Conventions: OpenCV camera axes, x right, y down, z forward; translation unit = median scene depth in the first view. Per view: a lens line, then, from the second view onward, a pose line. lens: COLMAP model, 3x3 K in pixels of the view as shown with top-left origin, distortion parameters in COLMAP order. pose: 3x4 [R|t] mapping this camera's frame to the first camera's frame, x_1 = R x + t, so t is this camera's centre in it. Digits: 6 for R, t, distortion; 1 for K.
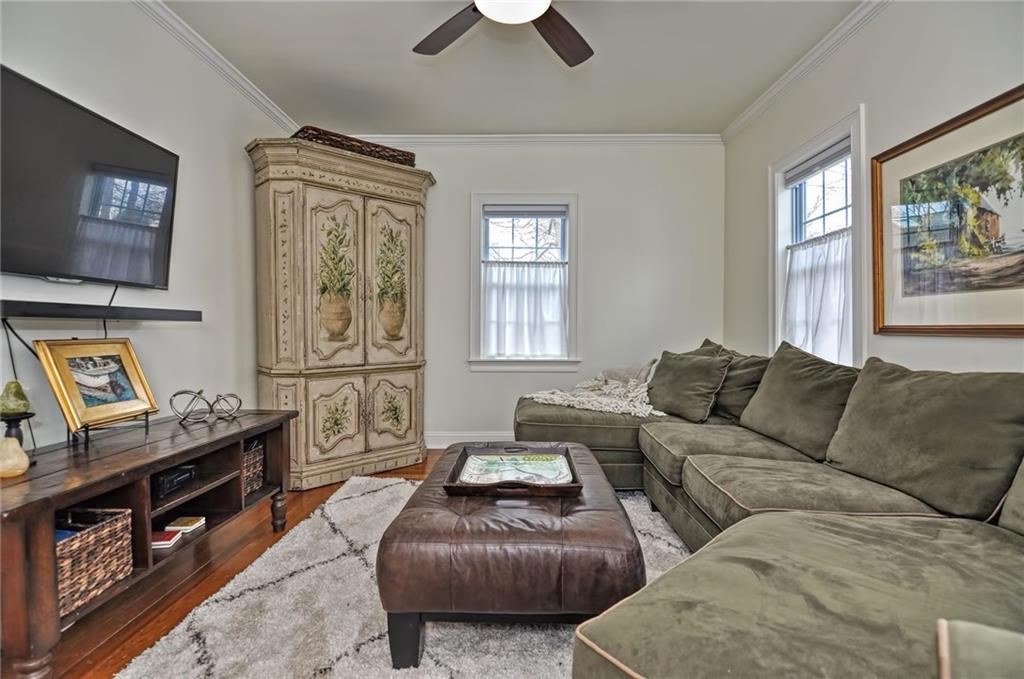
lens RADIAL K [[494.4, 0, 511.4], [0, 494.4, 331.7], [0, 0, 1]] dist [-0.005360, -0.009852]
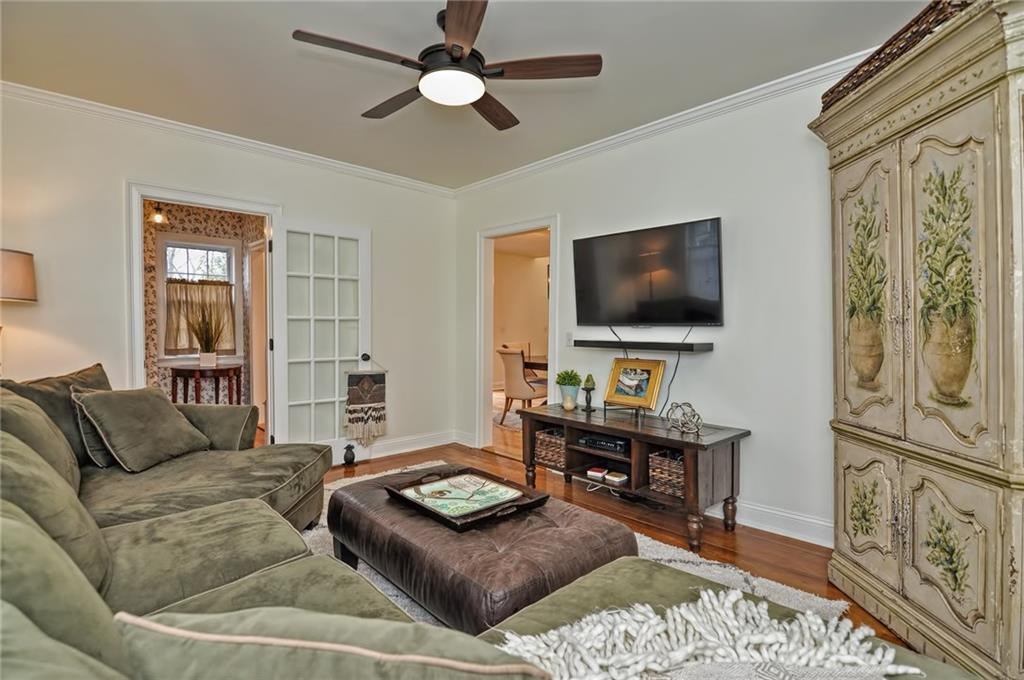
lens RADIAL K [[494.4, 0, 512.1], [0, 494.4, 335.2], [0, 0, 1]] dist [-0.005360, -0.009852]
pose [[-0.714171, 0.008359, -0.699921, 0.416777], [-0.007972, 0.999767, 0.020074, -0.059675], [0.699926, 0.019916, -0.713938, 1.115971]]
